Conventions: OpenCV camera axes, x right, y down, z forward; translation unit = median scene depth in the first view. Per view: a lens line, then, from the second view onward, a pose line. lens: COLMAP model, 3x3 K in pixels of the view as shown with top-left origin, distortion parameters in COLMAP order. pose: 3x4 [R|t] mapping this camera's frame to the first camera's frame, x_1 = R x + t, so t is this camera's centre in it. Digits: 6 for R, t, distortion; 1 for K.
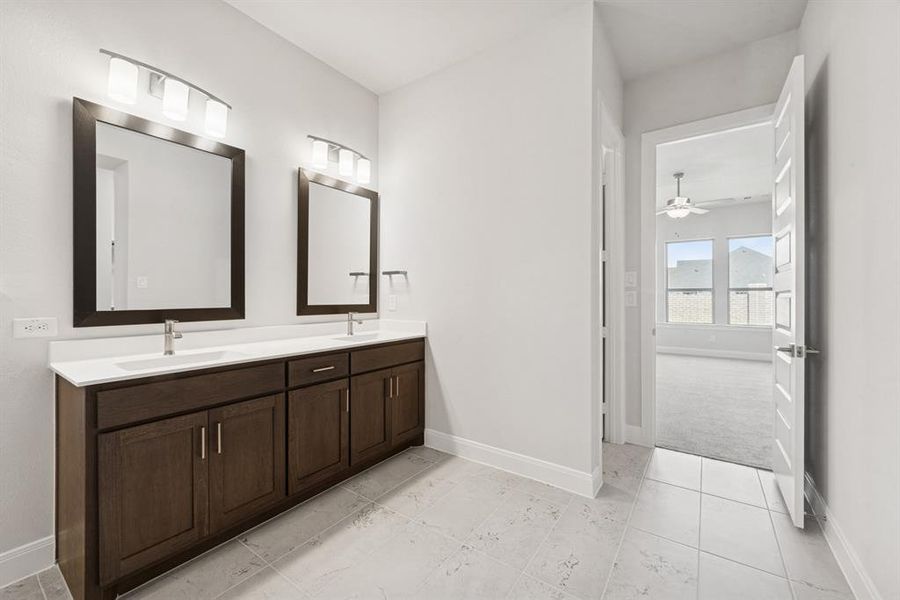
lens RADIAL K [[360.4, 0, 450.7], [0, 360.4, 296.8], [0, 0, 1]] dist [0.000348, -0.000039]
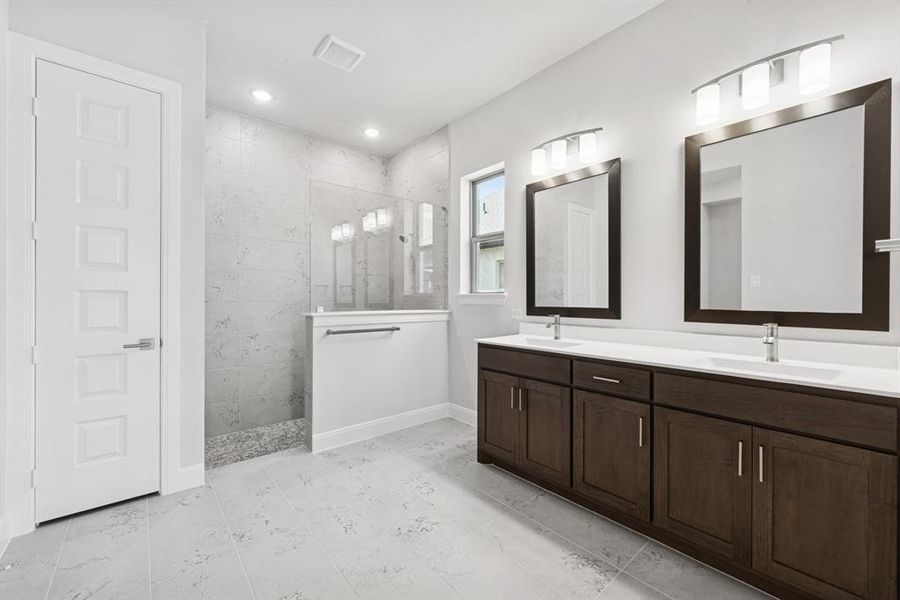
lens RADIAL K [[360.4, 0, 450.9], [0, 360.4, 299.4], [0, 0, 1]] dist [0.000348, -0.000039]
pose [[-0.238526, 0.004429, -0.971126, 0.548699], [0.000074, 0.999990, 0.004542, -0.001454], [0.971136, 0.001012, -0.238524, 0.766778]]
